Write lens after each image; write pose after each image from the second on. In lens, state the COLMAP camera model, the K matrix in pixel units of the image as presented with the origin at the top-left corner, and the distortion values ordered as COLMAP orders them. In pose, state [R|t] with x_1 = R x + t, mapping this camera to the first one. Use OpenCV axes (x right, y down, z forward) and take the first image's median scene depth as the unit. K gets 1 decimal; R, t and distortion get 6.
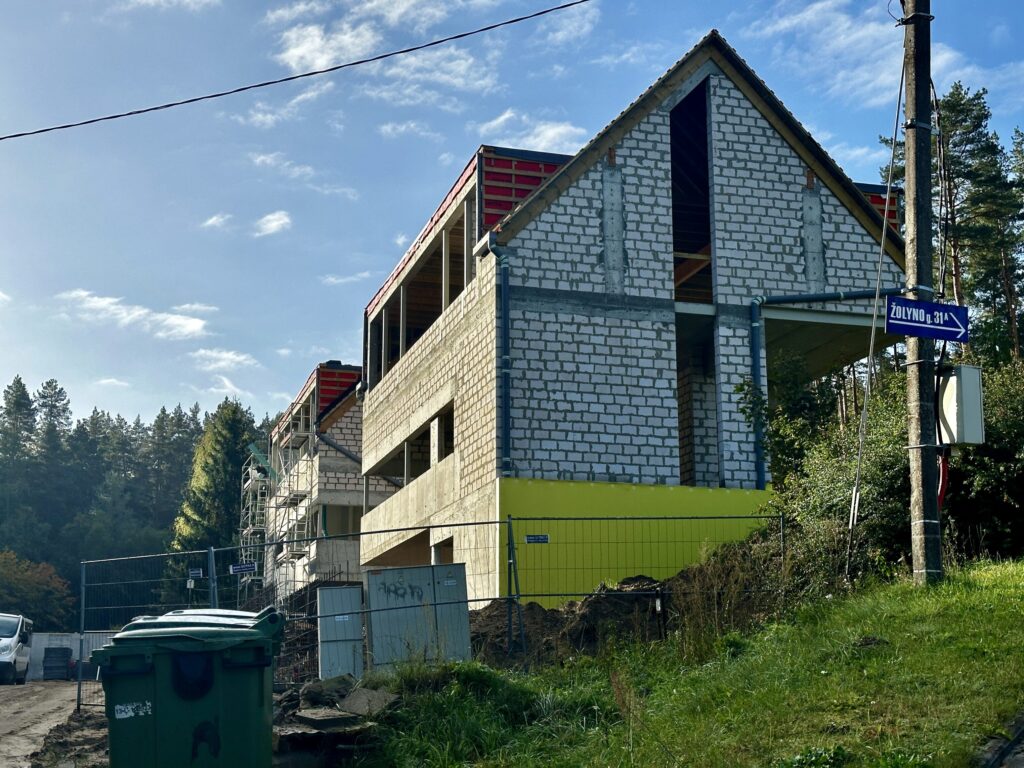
lens RADIAL K [[1379.6, 0, 486.6], [0, 1379.6, 394.4], [0, 0, 1]] dist [0.179836, 0.000000]
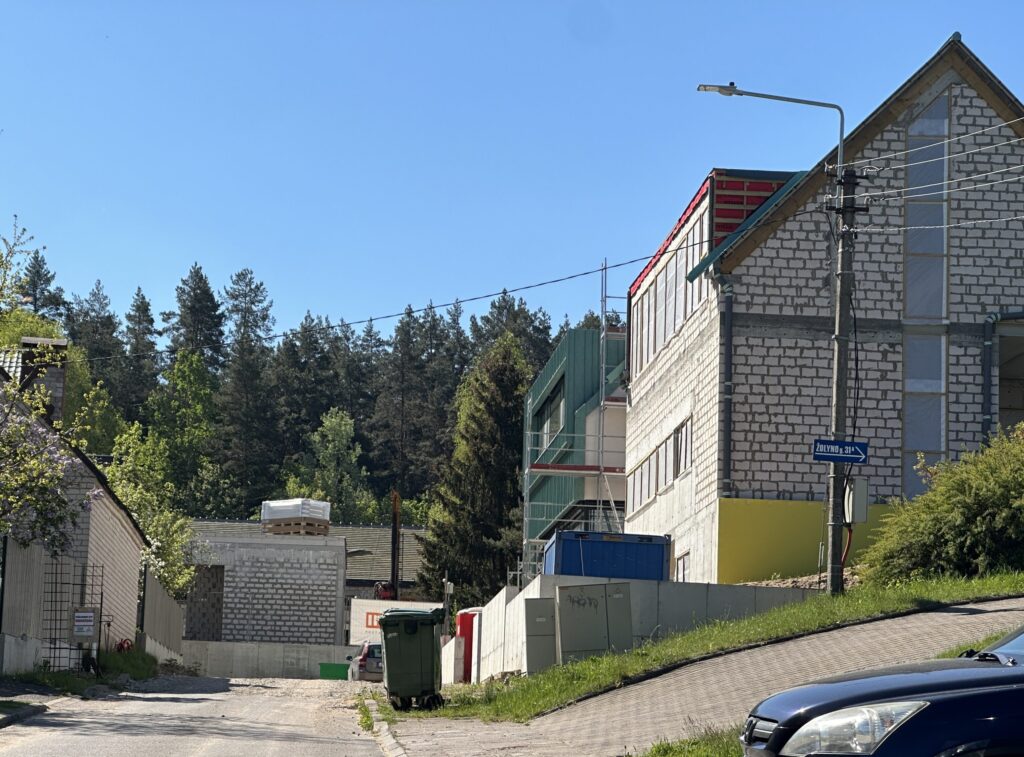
lens RADIAL K [[2479.0, 0, 506.5], [0, 2479.0, 434.4], [0, 0, 1]] dist [0.370248, 0.000000]
pose [[0.982326, -0.000233, -0.187180, 0.195836], [0.014127, 0.997240, 0.072895, -0.123958], [0.186647, -0.074251, 0.979617, -0.862313]]
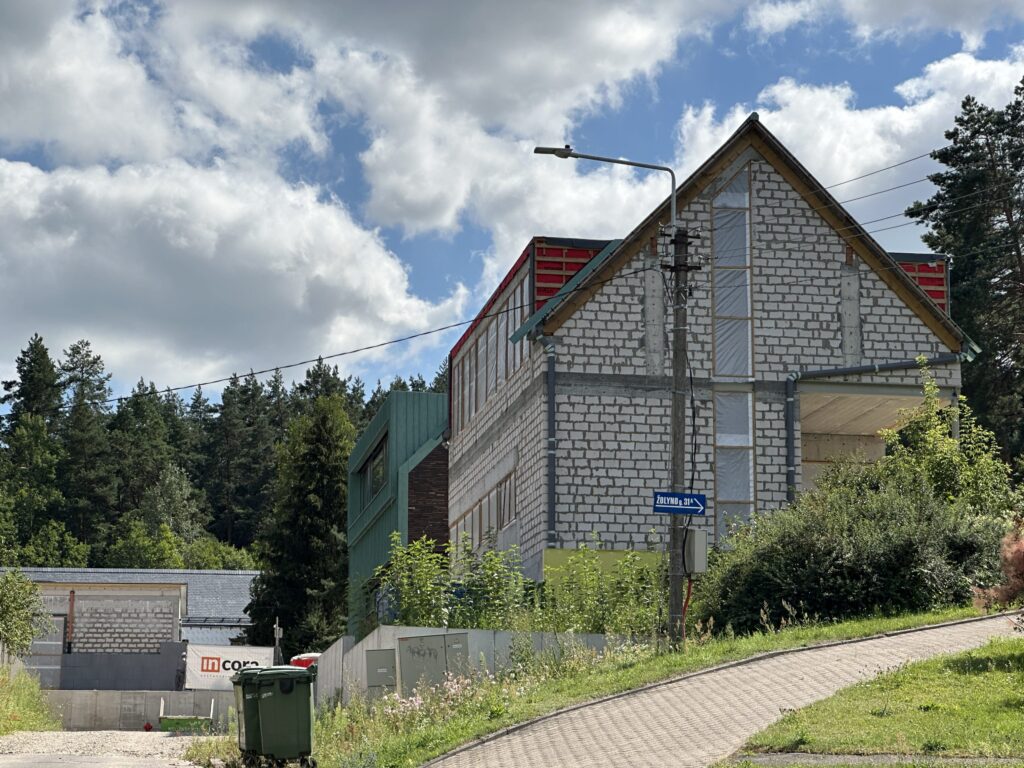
lens RADIAL K [[2217.0, 0, 495.3], [0, 2217.0, 424.7], [0, 0, 1]] dist [0.134349, 0.000000]
pose [[0.993988, -0.014928, -0.108463, 0.156031], [0.019961, 0.998767, 0.045458, -0.115683], [0.107651, -0.047350, 0.993061, -0.743310]]
